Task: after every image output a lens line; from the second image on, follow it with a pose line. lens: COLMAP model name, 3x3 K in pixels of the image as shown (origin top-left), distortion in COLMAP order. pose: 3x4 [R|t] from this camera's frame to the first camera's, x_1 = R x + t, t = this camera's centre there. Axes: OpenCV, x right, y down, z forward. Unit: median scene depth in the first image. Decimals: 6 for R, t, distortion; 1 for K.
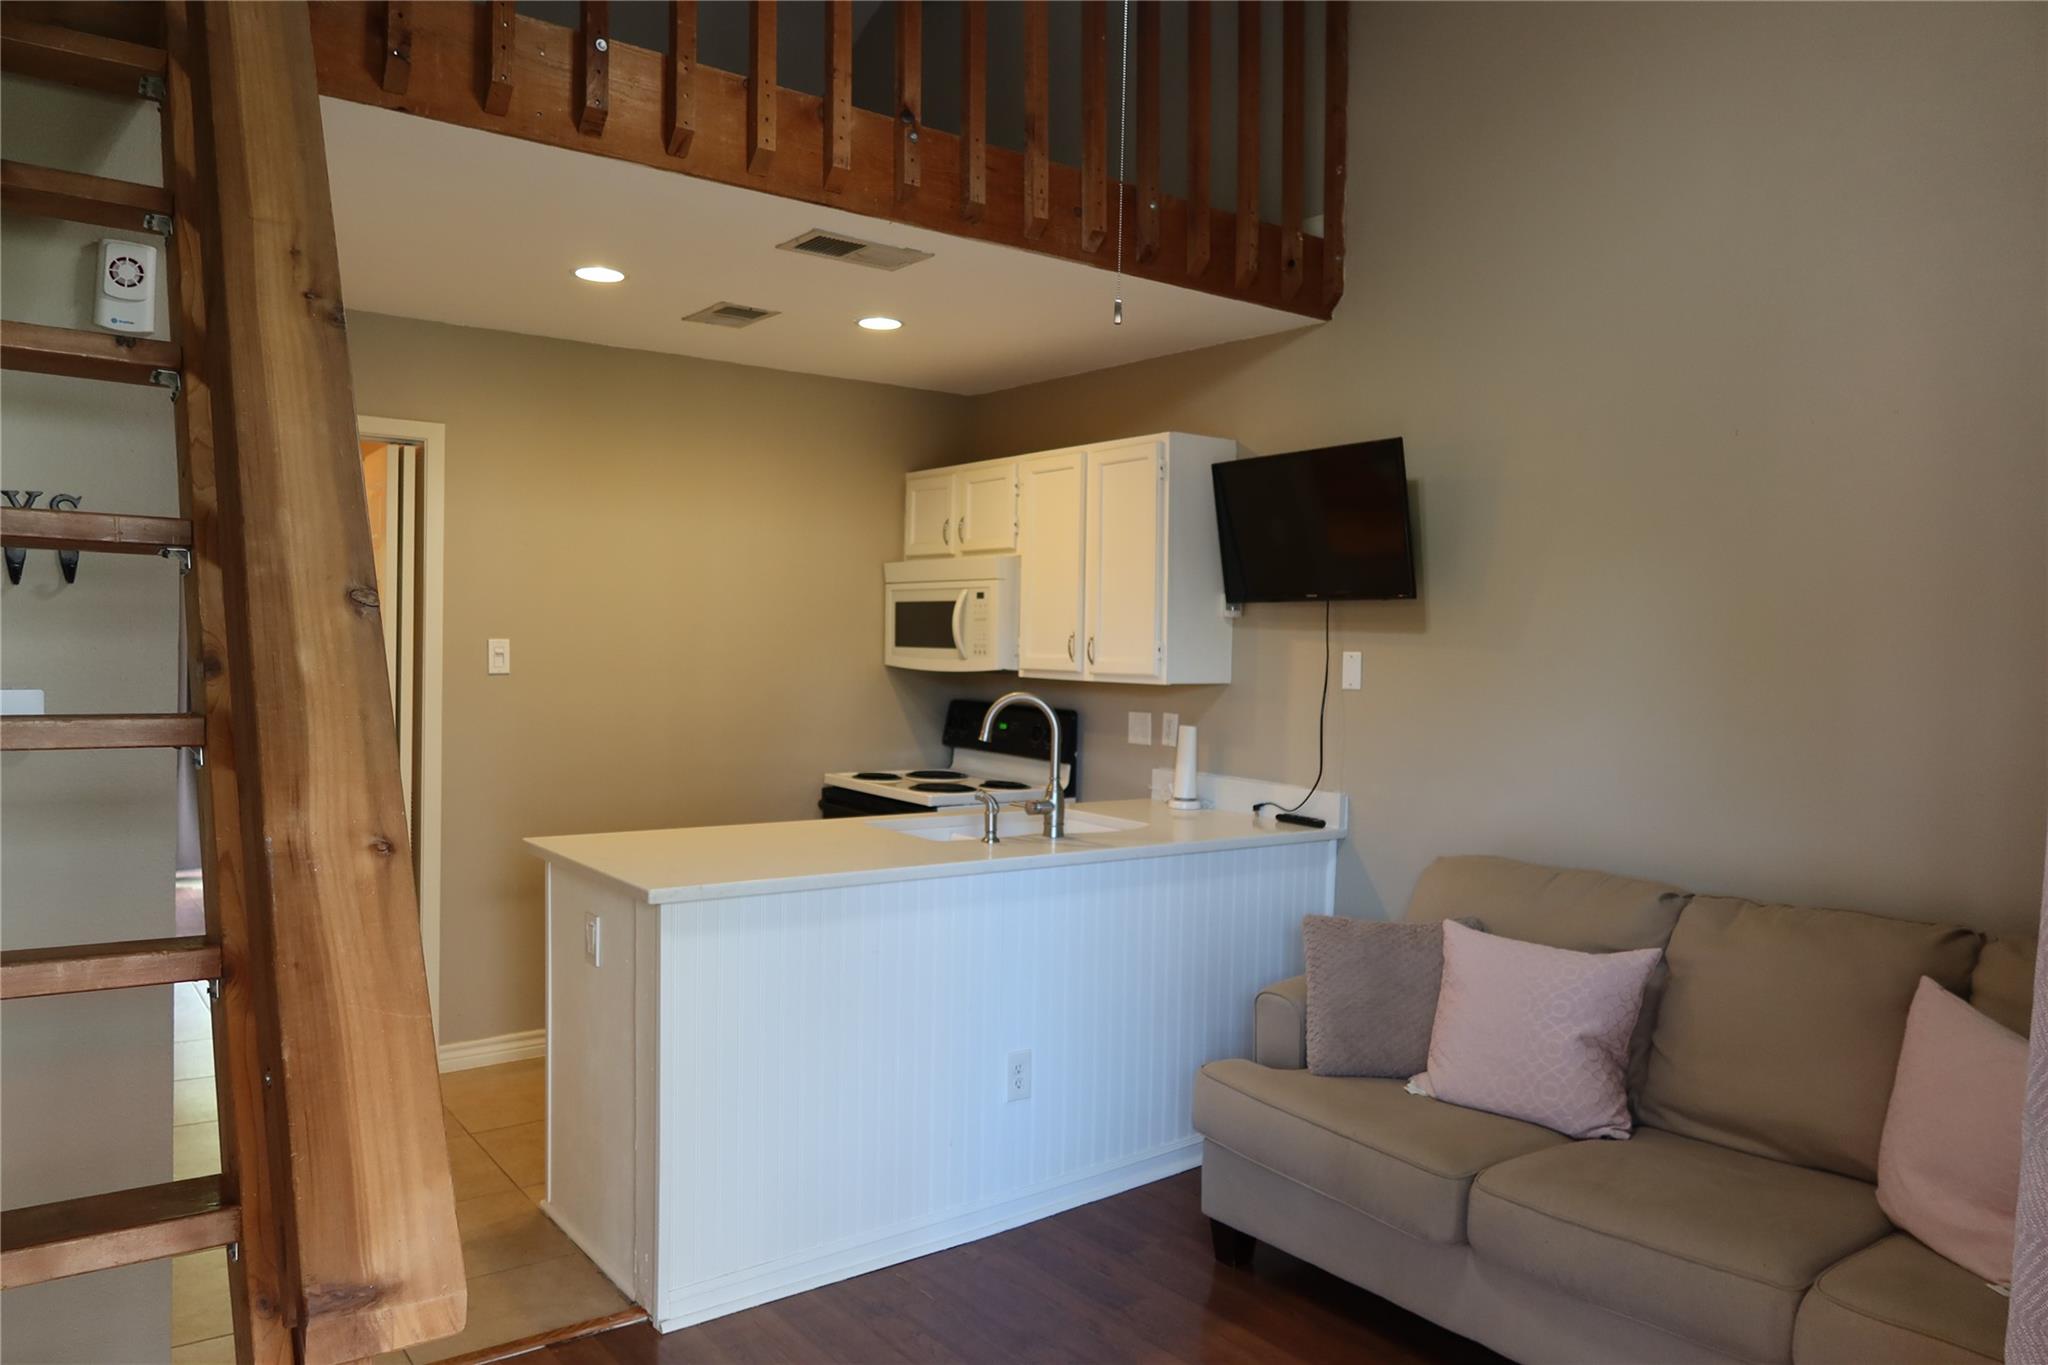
lens RADIAL K [[1414.7, 0, 1017.0], [0, 1414.7, 681.1], [0, 0, 1]] dist [-0.030468, 0.013470]
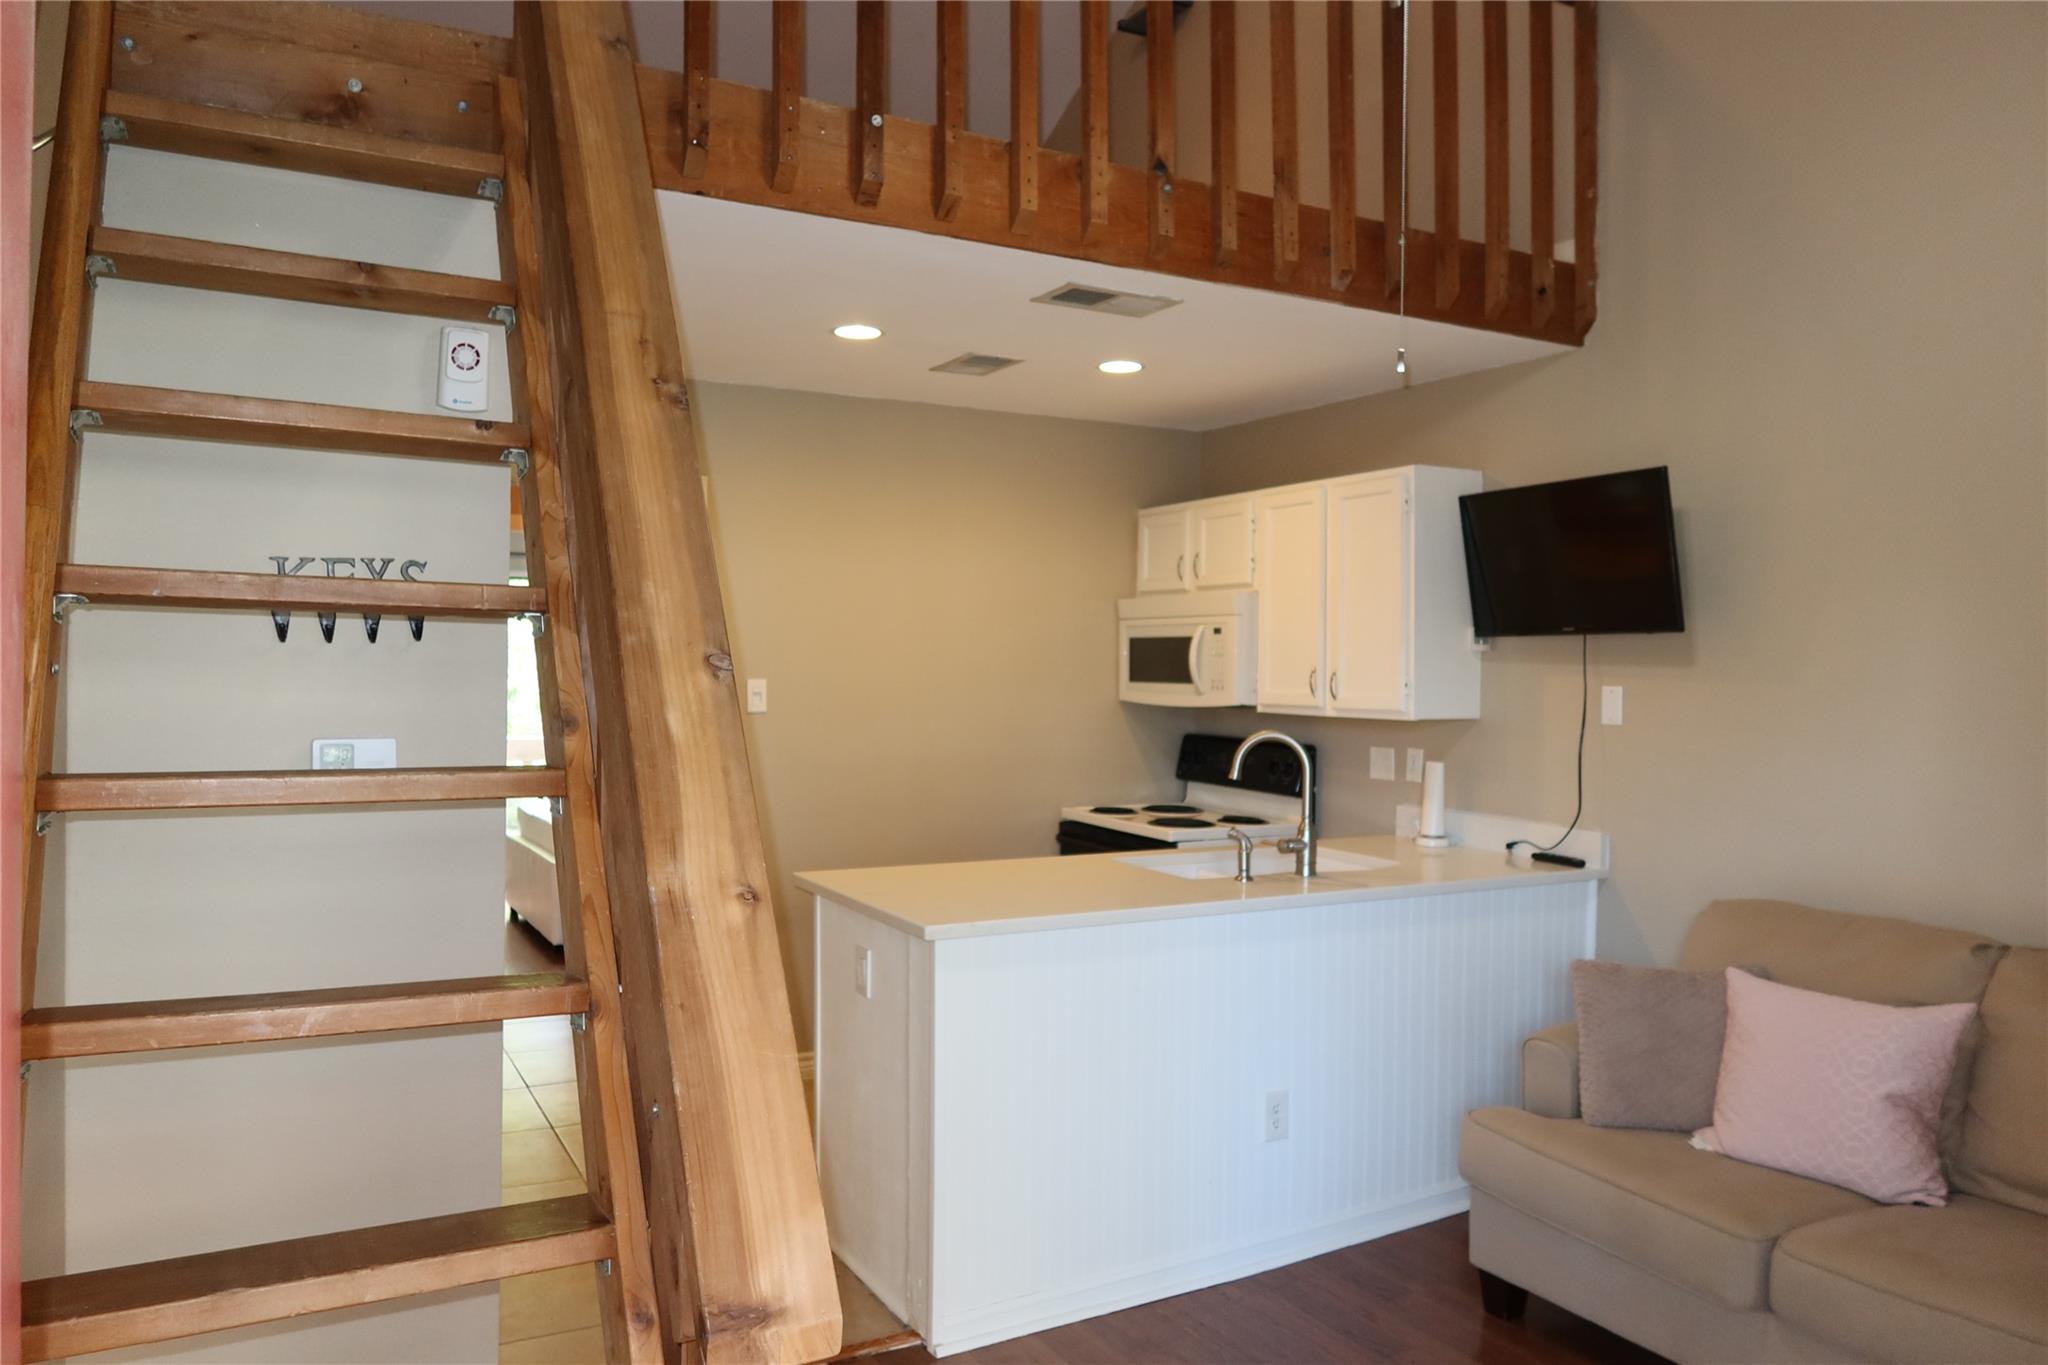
lens RADIAL K [[1414.7, 0, 1013.7], [0, 1414.7, 680.1], [0, 0, 1]] dist [-0.030468, 0.013470]
pose [[0.989992, -0.008355, -0.140875, -0.034106], [0.005729, 0.999802, -0.019037, -0.009029], [0.141006, 0.018040, 0.989844, -0.015825]]
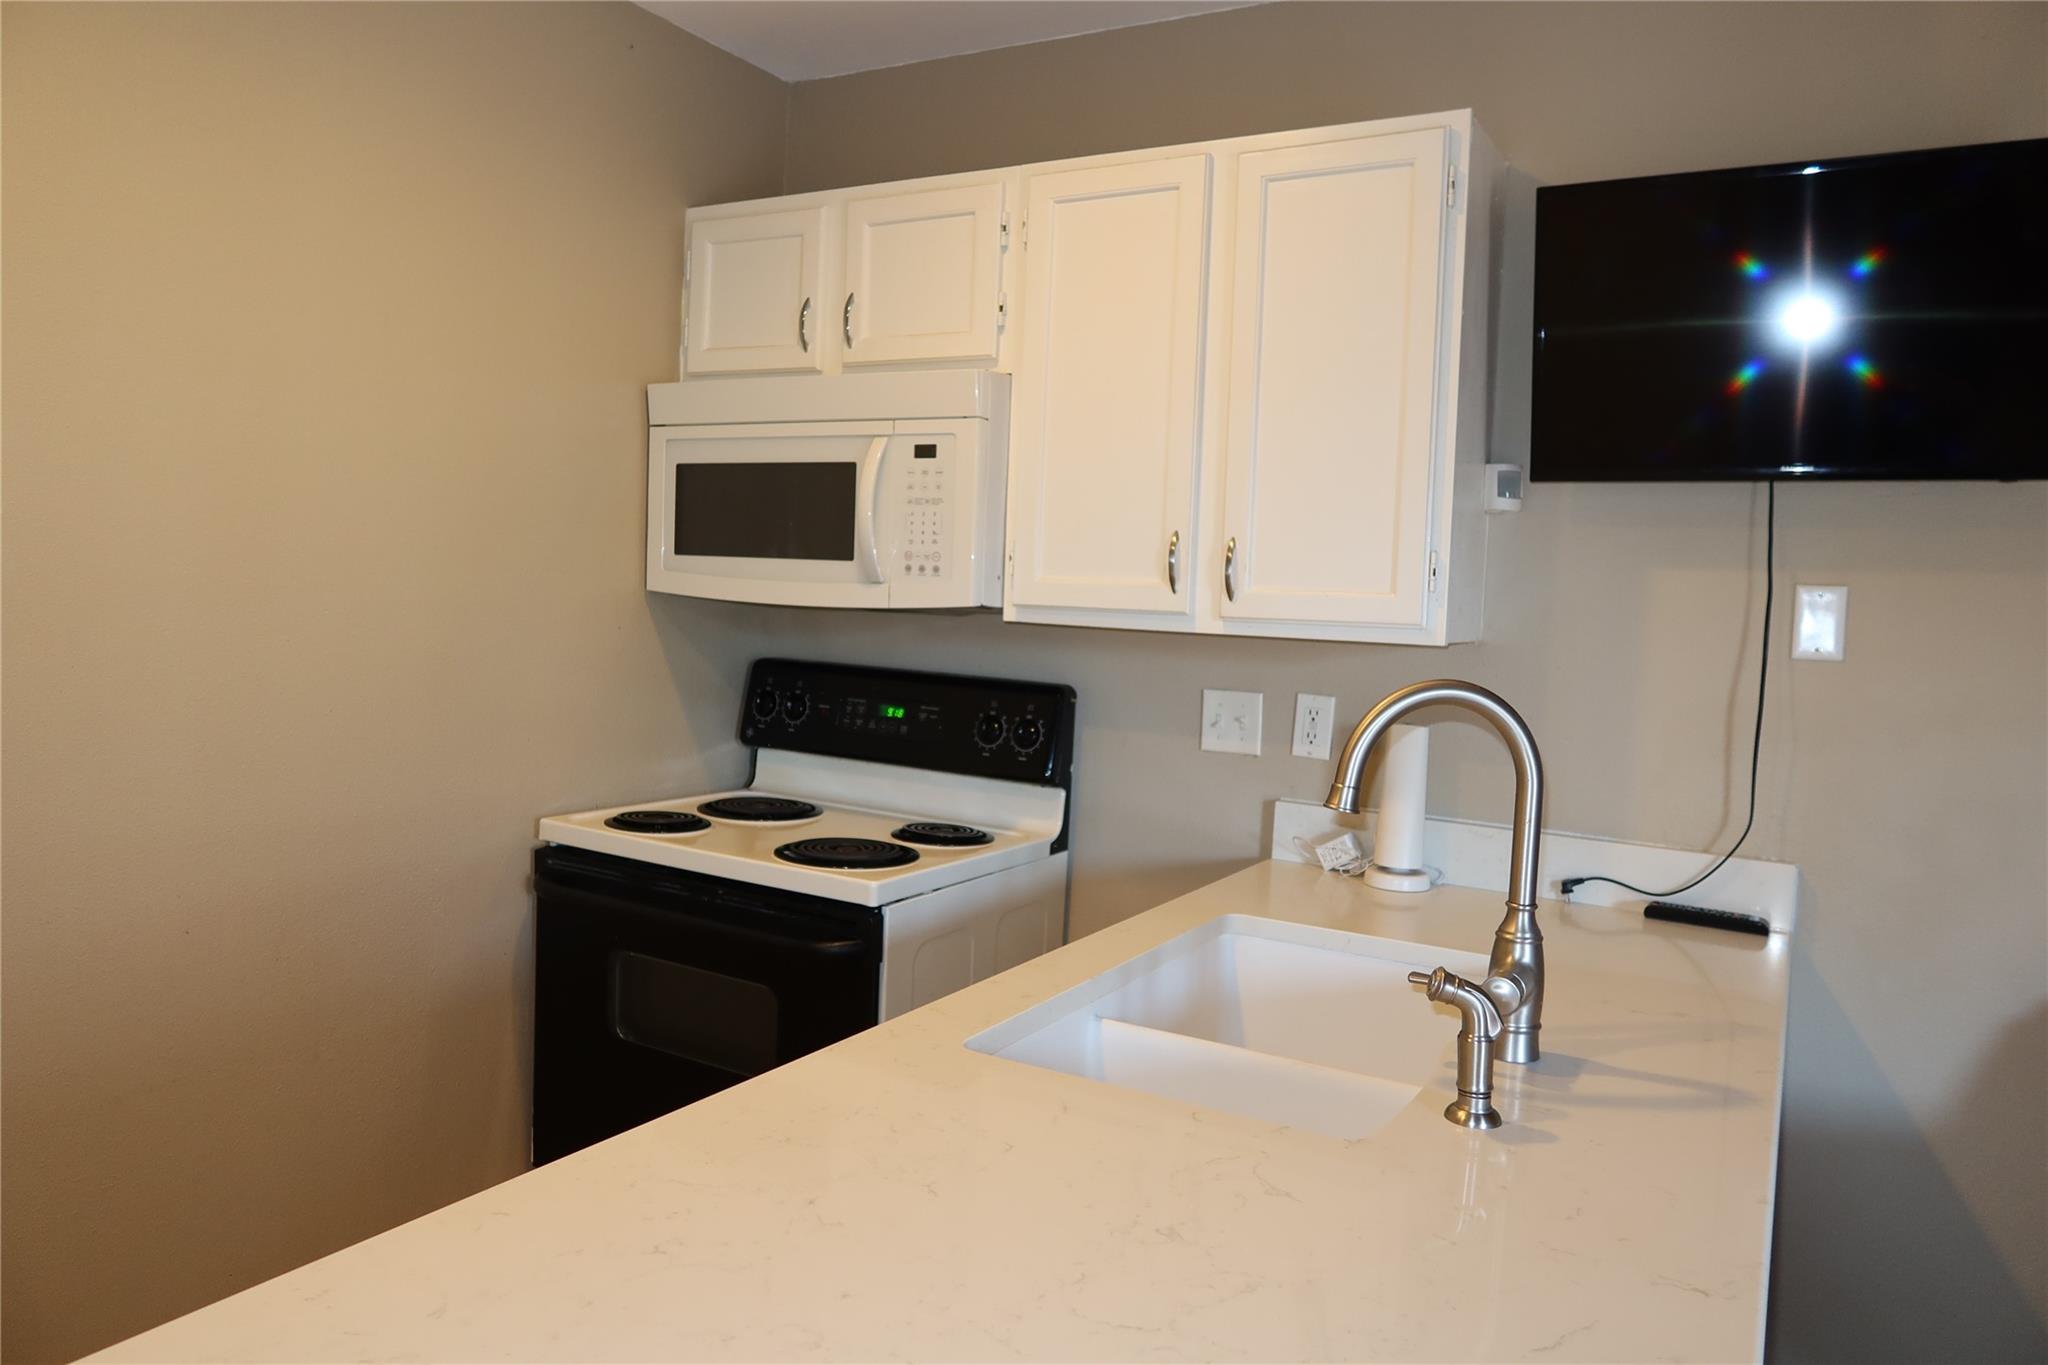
lens RADIAL K [[1414.7, 0, 1016.4], [0, 1414.7, 670.5], [0, 0, 1]] dist [-0.030468, 0.013470]
pose [[0.918302, -0.004841, 0.395851, -0.229197], [-0.012927, 0.999025, 0.042207, -0.008000], [-0.395669, -0.043876, 0.917344, 0.659810]]
